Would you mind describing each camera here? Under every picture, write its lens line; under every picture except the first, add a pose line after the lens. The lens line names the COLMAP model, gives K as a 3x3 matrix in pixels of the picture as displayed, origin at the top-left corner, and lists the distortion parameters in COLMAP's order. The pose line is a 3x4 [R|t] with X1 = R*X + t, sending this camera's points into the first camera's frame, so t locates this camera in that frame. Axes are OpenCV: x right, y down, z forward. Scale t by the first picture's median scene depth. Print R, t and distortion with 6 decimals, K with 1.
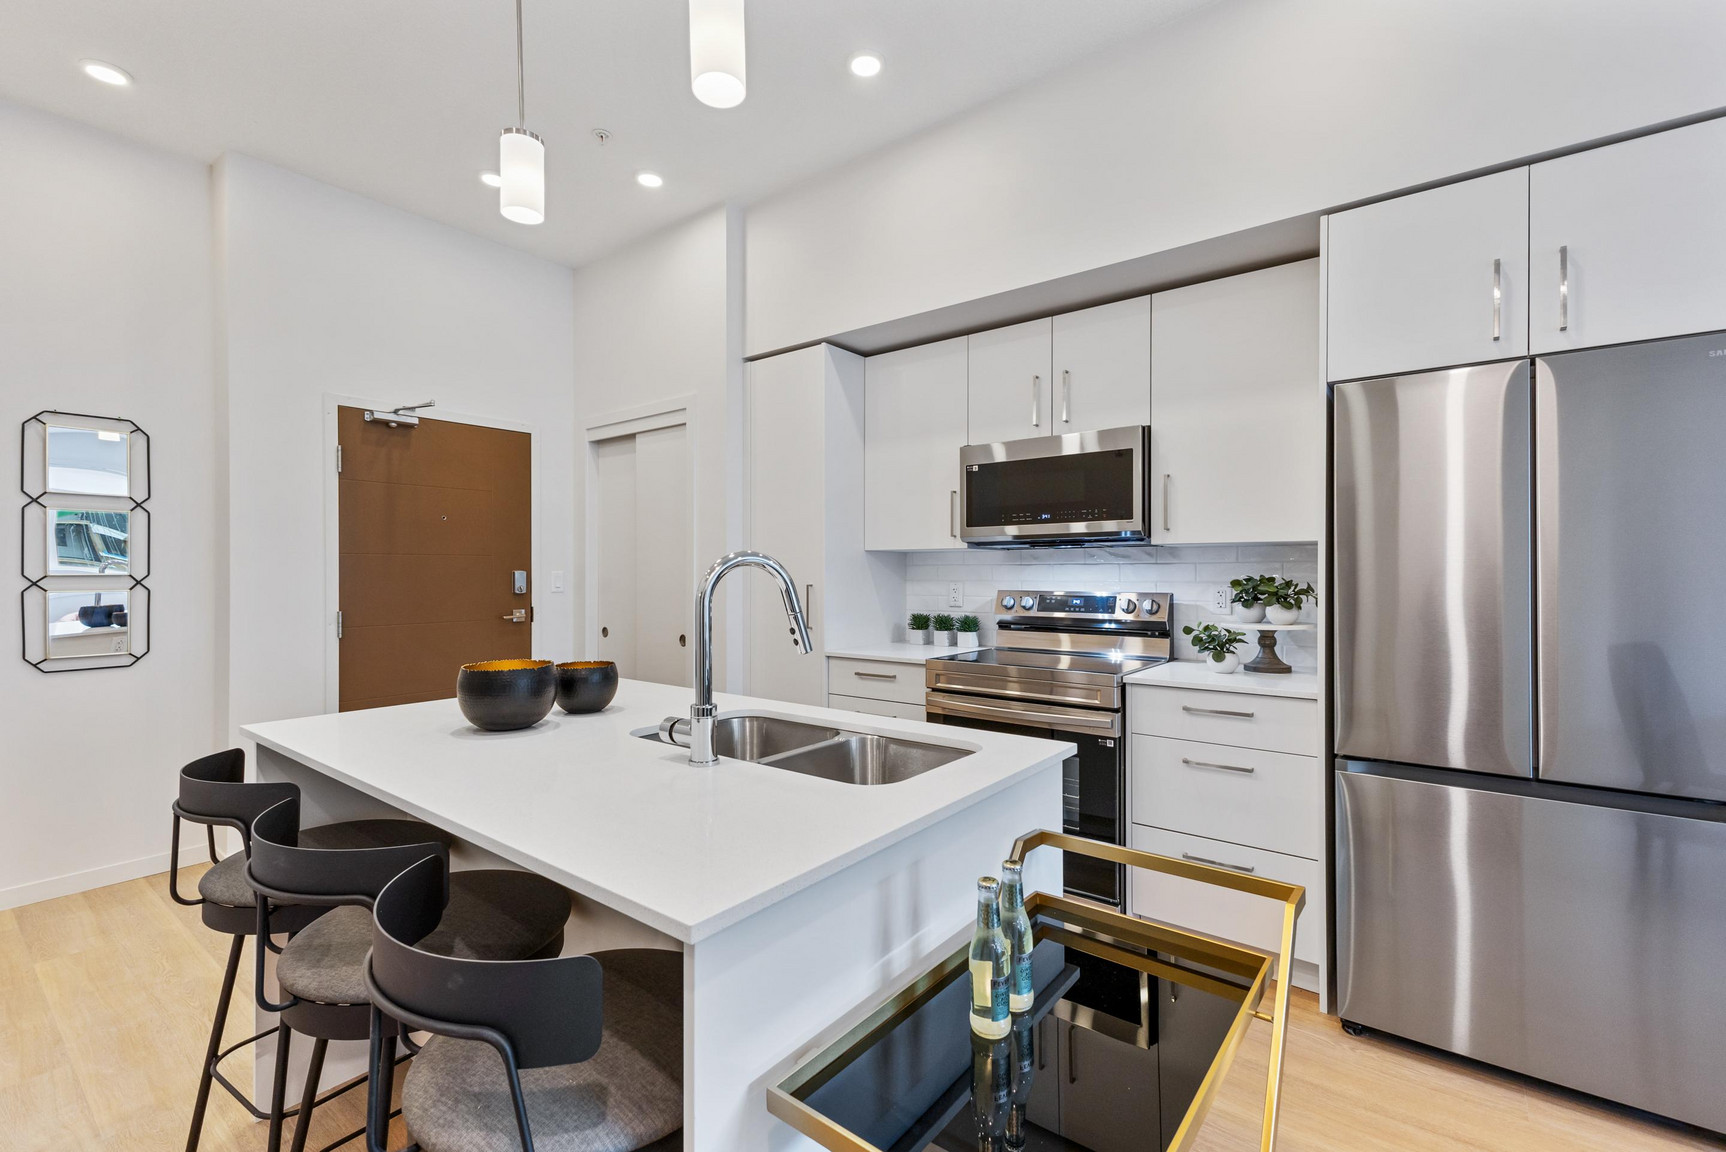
lens RADIAL K [[761.9, 0, 851.9], [0, 761.9, 582.3], [0, 0, 1]] dist [0.010748, -0.001319]
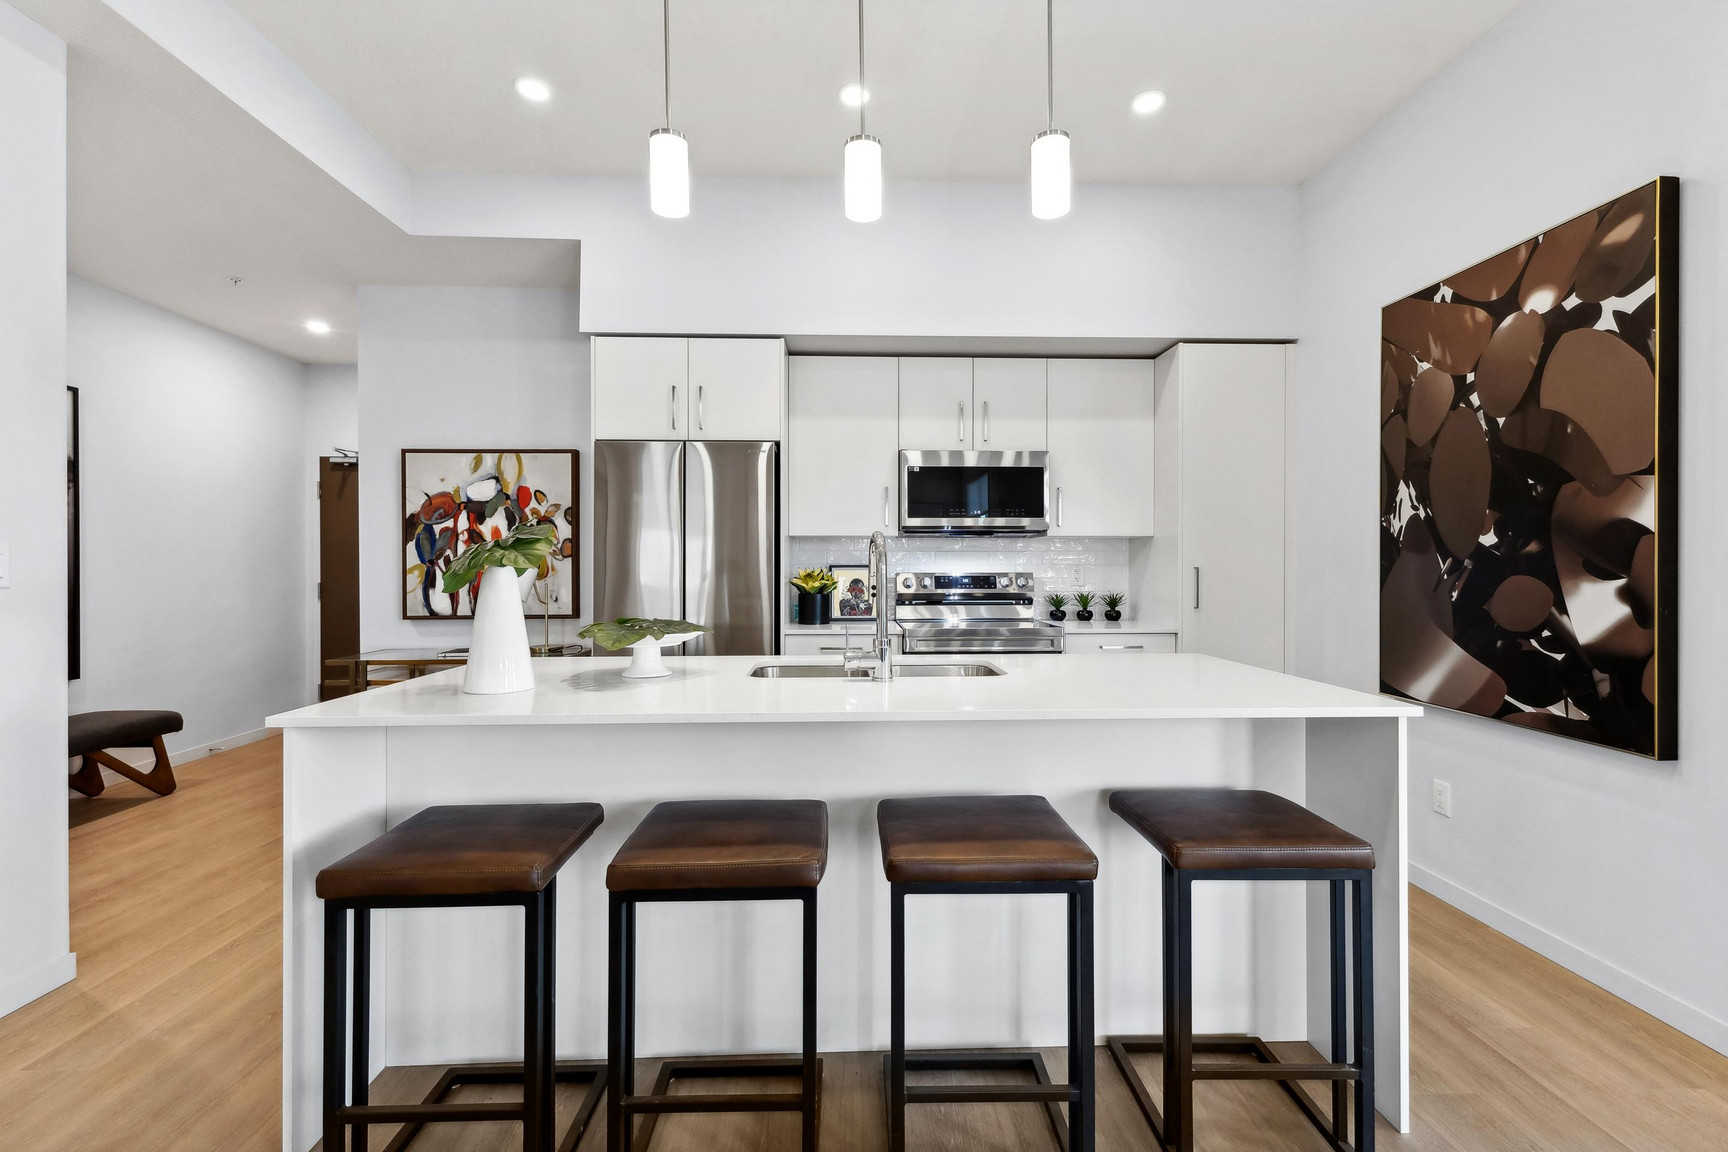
lens RADIAL K [[762.8, 0, 859.1], [0, 762.8, 566.3], [0, 0, 1]] dist [0.010748, -0.001319]
pose [[0.760685, 0.005678, 0.649097, -0.675727], [0.008602, 0.999786, -0.018826, 0.025208], [-0.649064, 0.019904, 0.760473, 0.139187]]
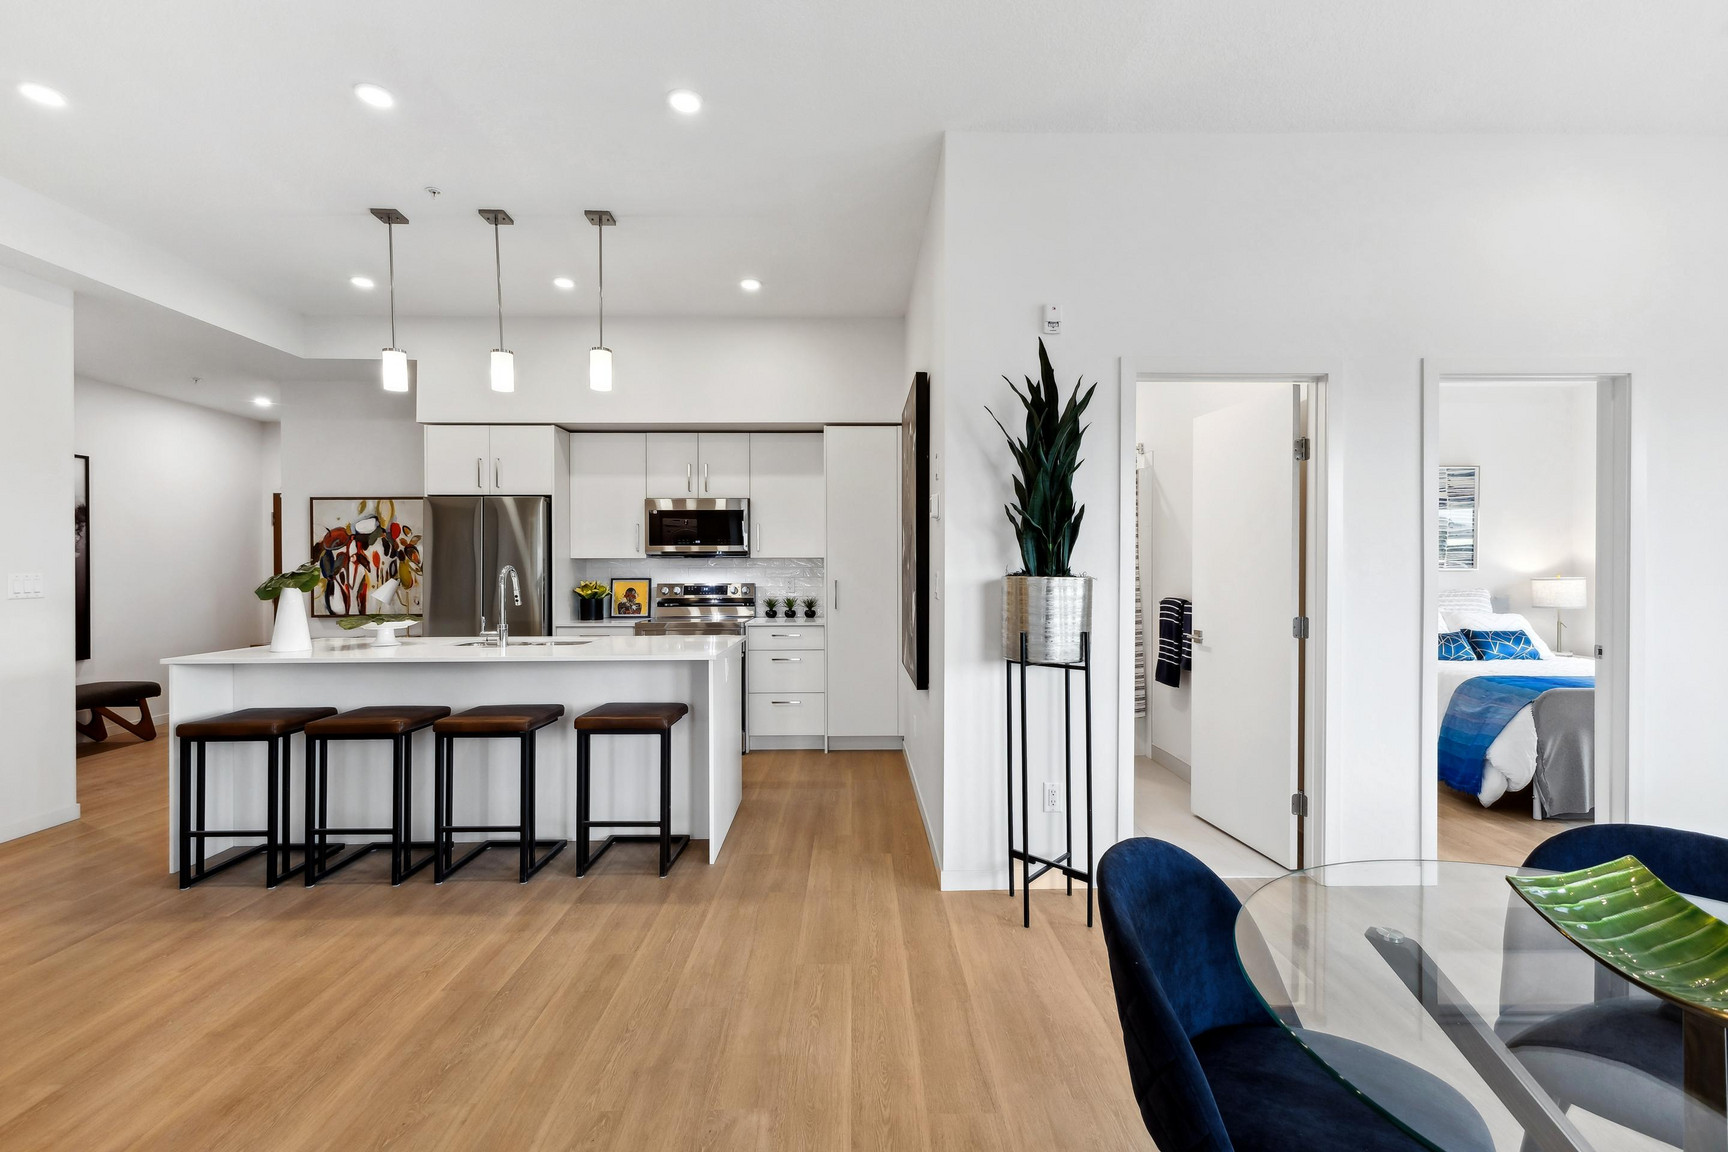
lens RADIAL K [[762.8, 0, 849.8], [0, 762.8, 571.7], [0, 0, 1]] dist [0.010748, -0.001319]
pose [[0.776698, 0.001779, 0.629871, -0.577659], [0.010454, 0.999822, -0.015714, 0.017091], [-0.629787, 0.018790, 0.776541, -0.616454]]
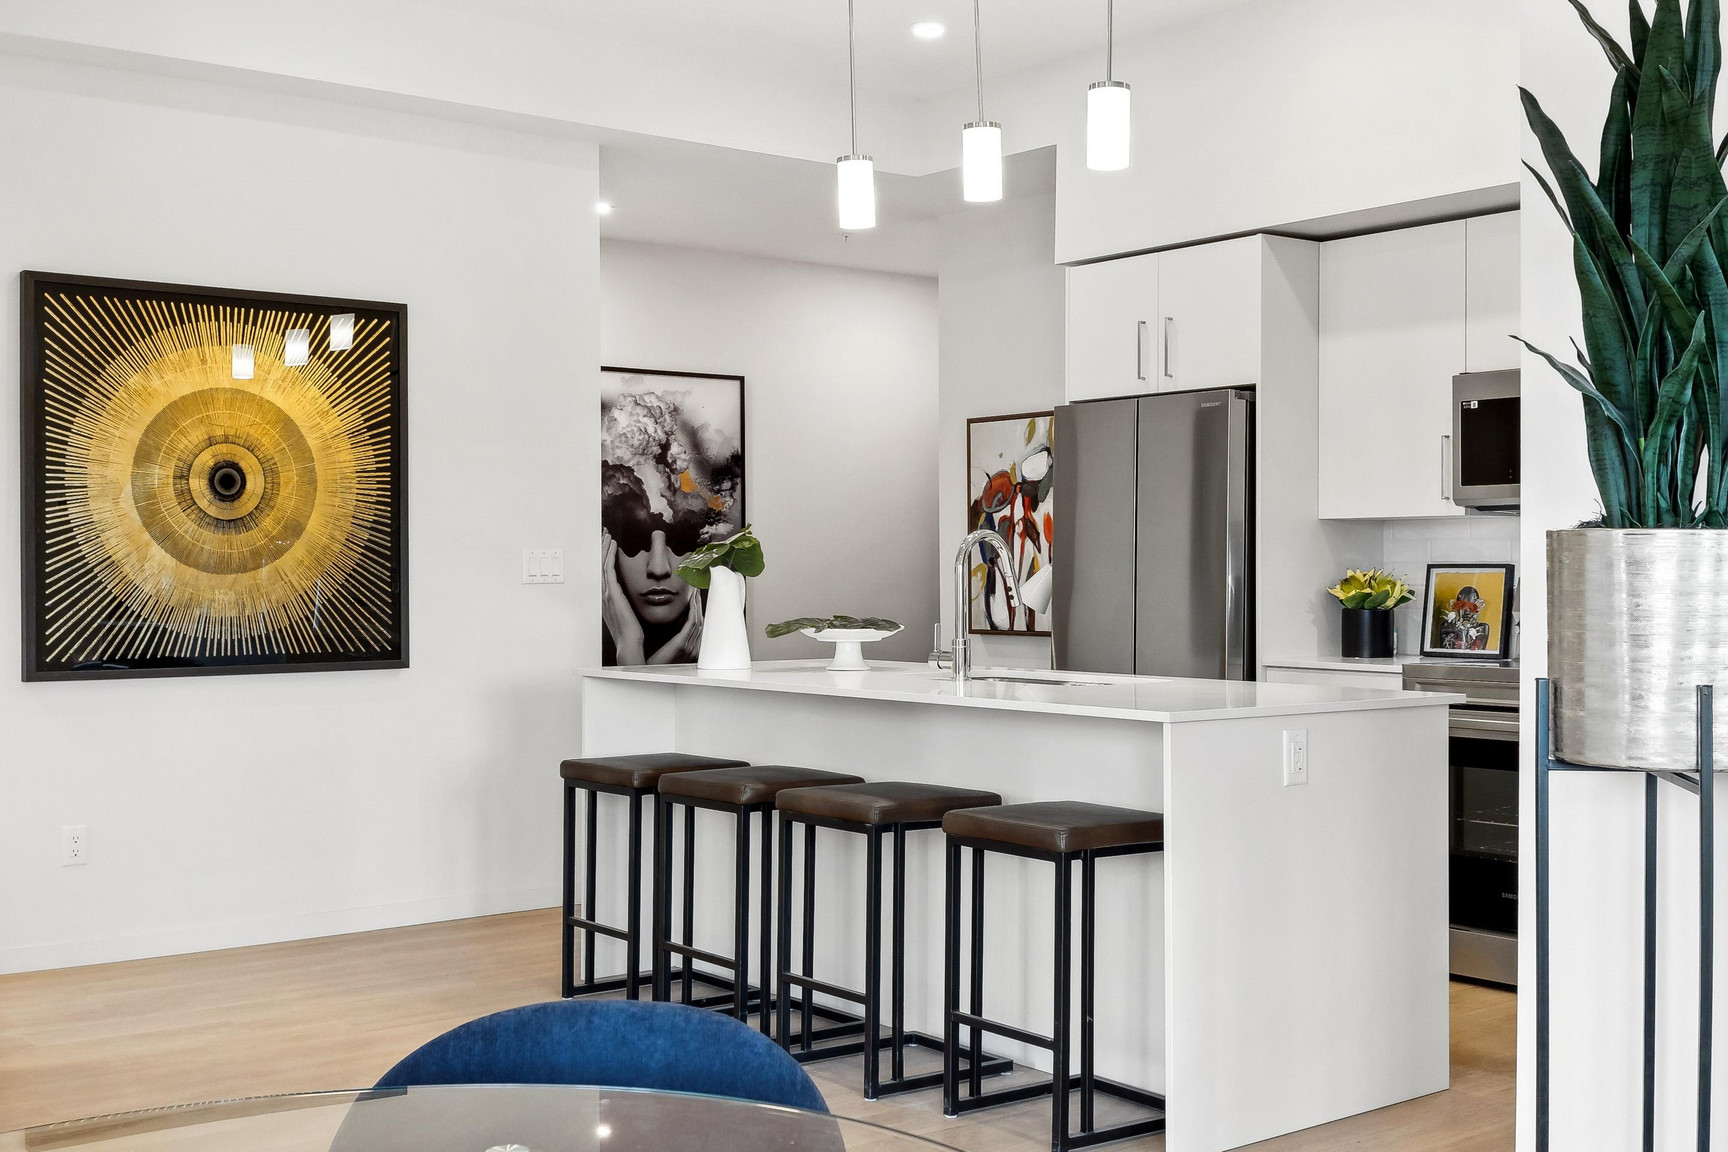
lens RADIAL K [[1940.0, 0, 836.2], [0, 1940.0, 563.9], [0, 0, 1]] dist [0.105097, 0.000000]
pose [[0.973164, 0.005031, -0.230057, 0.001130], [-0.010033, 0.999738, -0.020578, 0.045673], [0.229893, 0.022334, 0.972960, -0.942277]]
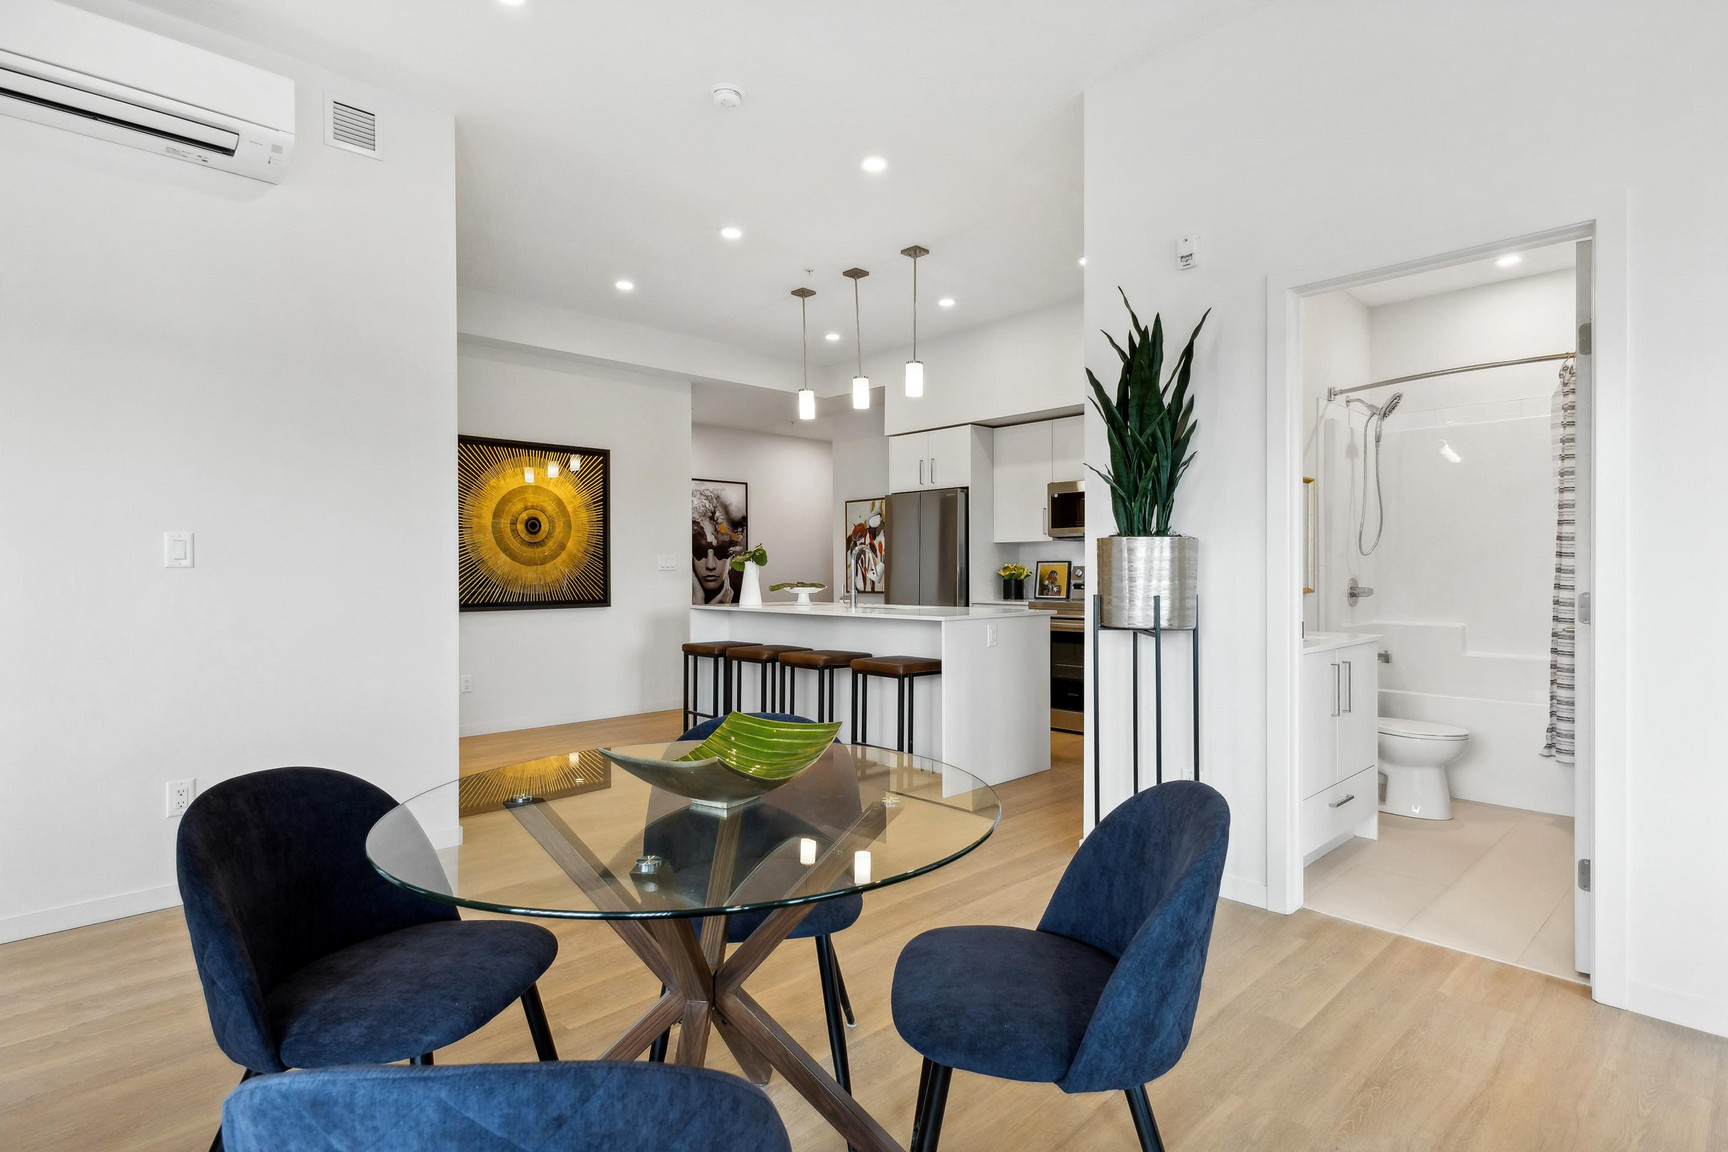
lens RADIAL K [[851.7, 0, 852.3], [0, 851.7, 572.9], [0, 0, 1]] dist [0.025036, -0.000531]
pose [[0.990480, 0.002946, -0.137628, -0.035866], [-0.005299, 0.999846, -0.016735, 0.066504], [0.137558, 0.017305, 0.990343, -1.028064]]
